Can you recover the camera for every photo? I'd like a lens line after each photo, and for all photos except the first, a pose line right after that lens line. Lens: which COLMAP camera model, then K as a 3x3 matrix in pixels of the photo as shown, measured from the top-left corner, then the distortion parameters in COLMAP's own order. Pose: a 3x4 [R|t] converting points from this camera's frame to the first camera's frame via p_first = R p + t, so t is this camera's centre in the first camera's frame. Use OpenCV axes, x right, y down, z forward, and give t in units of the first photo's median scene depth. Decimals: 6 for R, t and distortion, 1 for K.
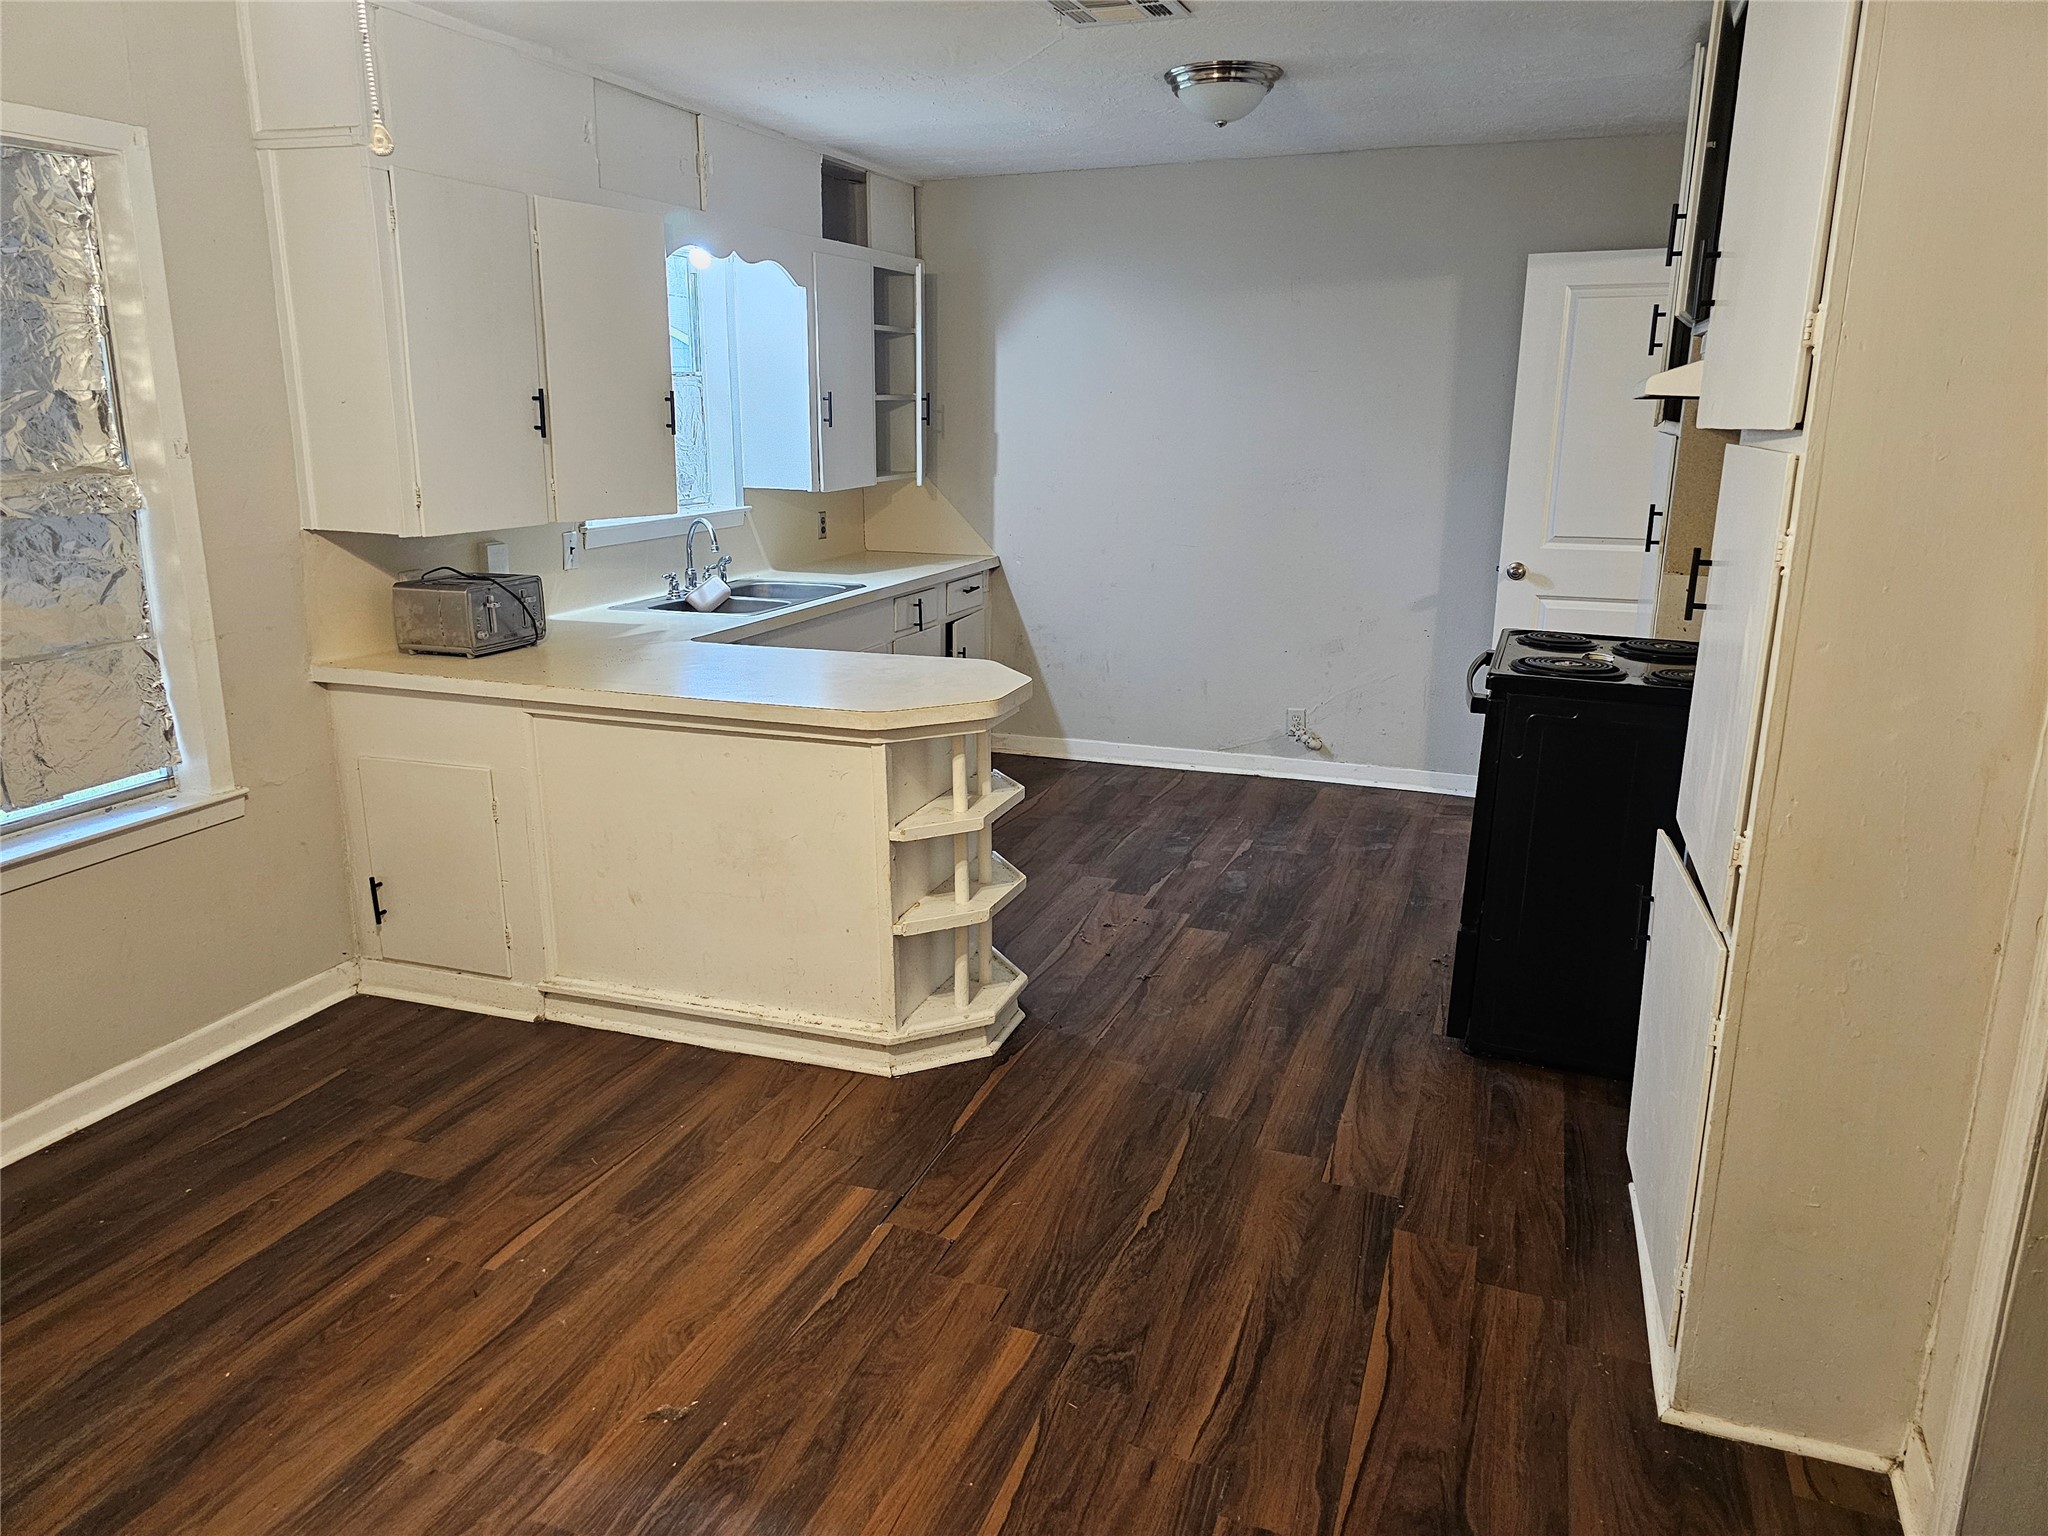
lens RADIAL K [[1418.8, 0, 995.1], [0, 1418.8, 771.3], [0, 0, 1]] dist [0.046722, -0.051559]
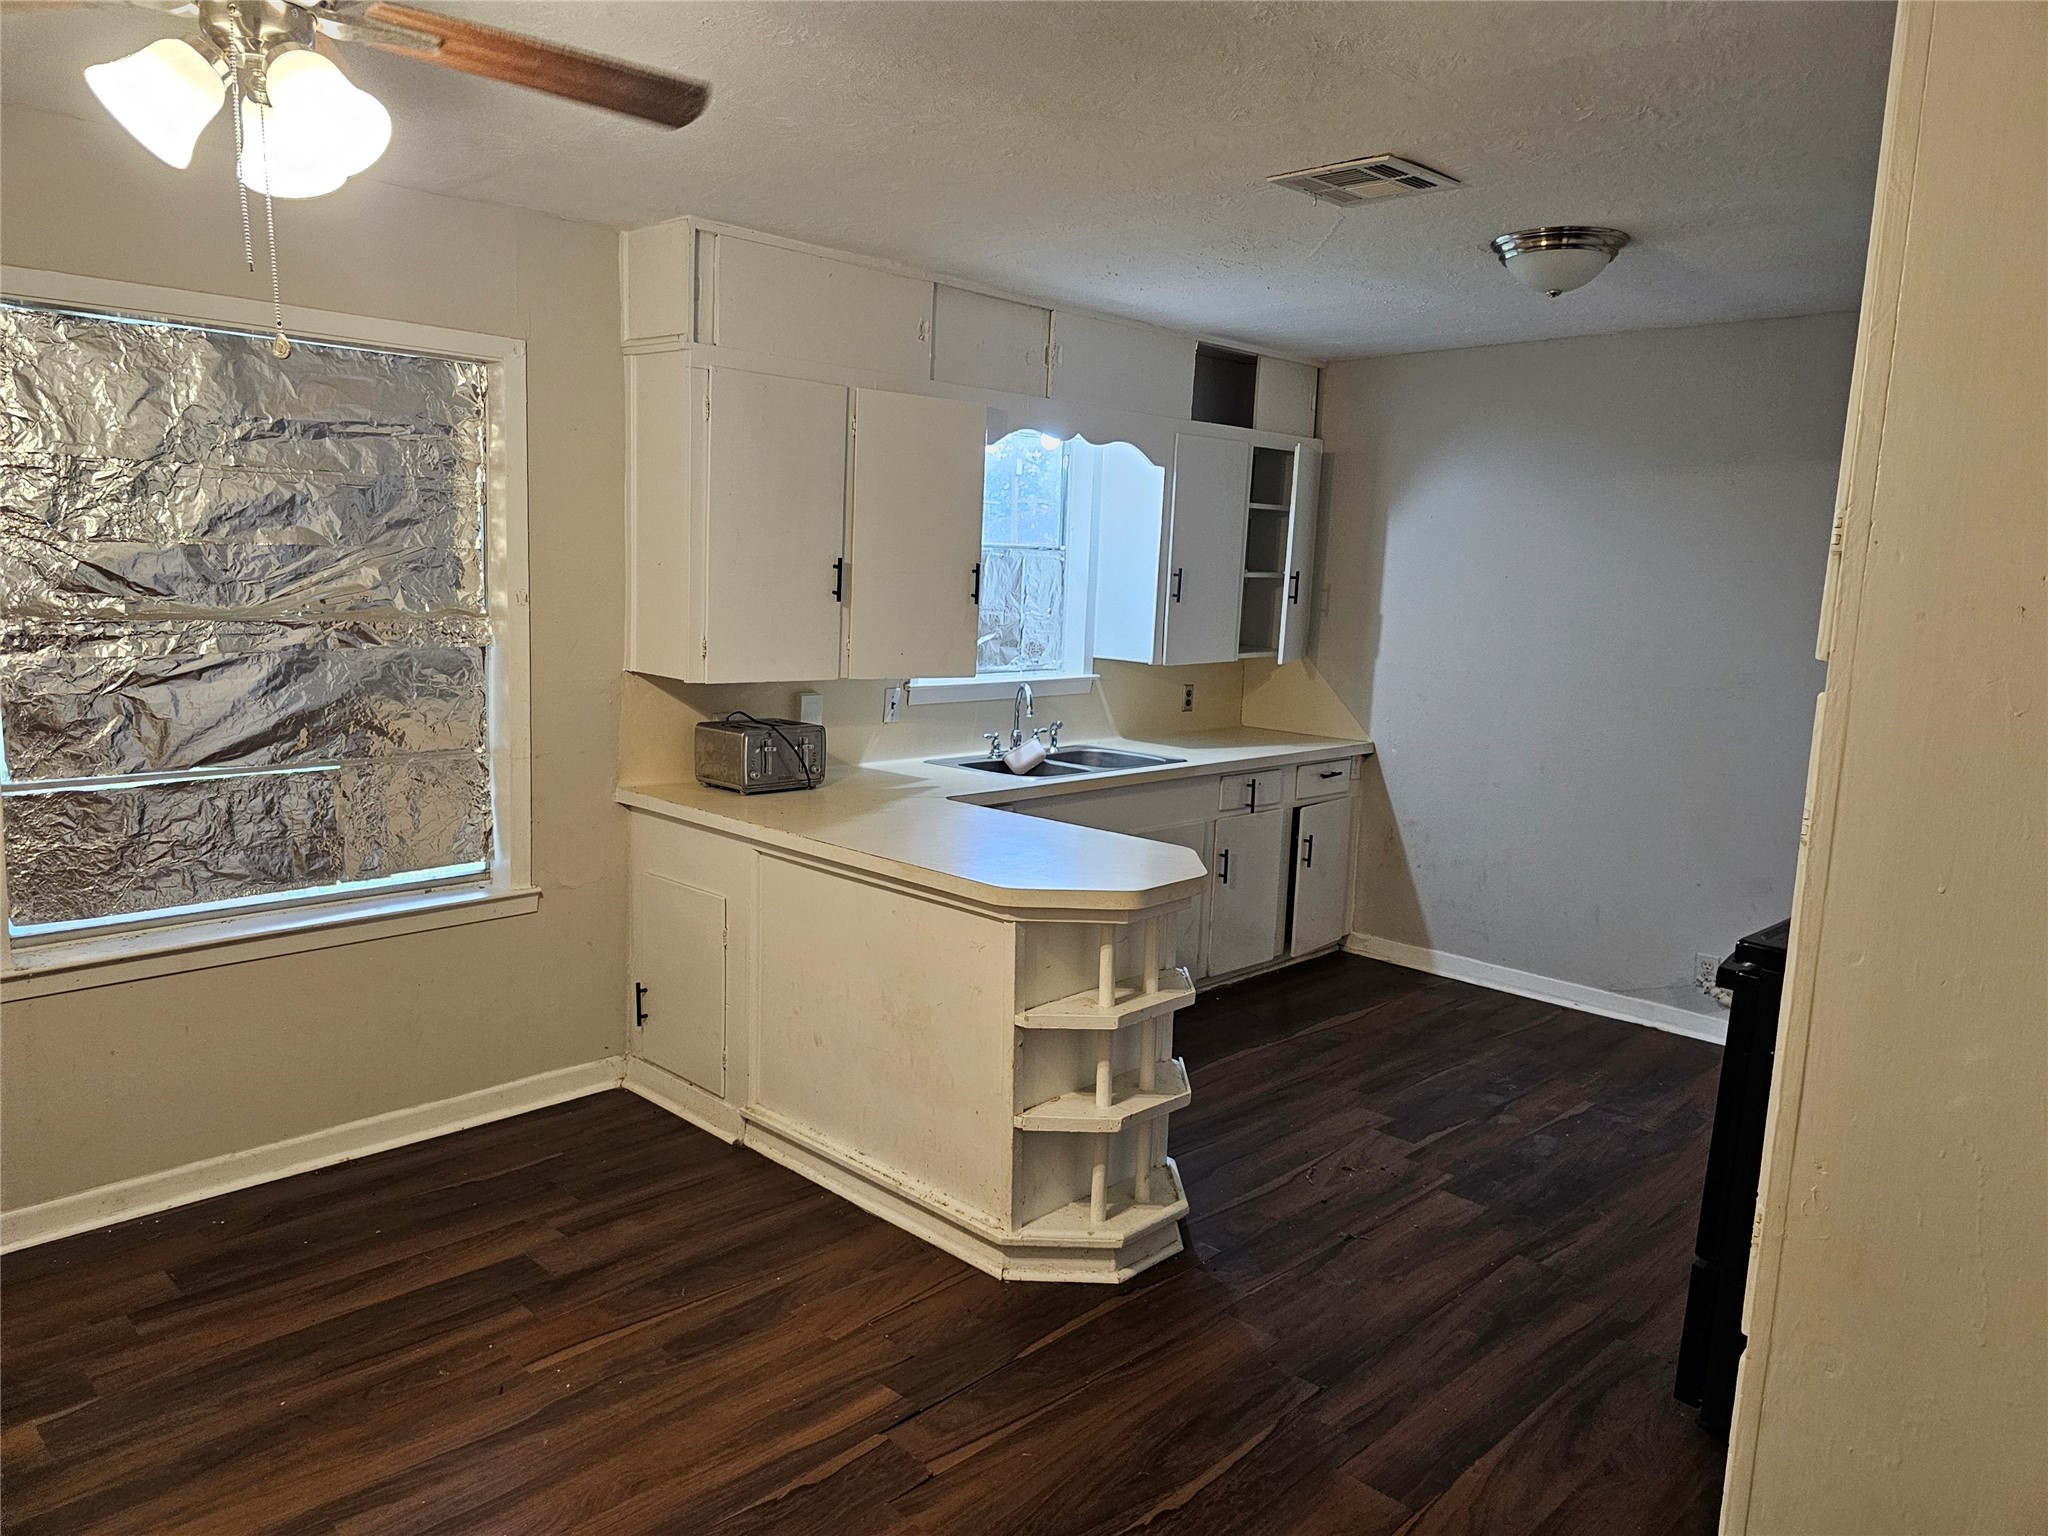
lens RADIAL K [[1418.8, 0, 937.7], [0, 1418.8, 754.0], [0, 0, 1]] dist [0.046722, -0.051559]
pose [[0.906839, 0.086641, -0.412477, 0.231332], [-0.137972, 0.985746, -0.096278, -0.028450], [0.398255, 0.144219, 0.905866, 0.076663]]
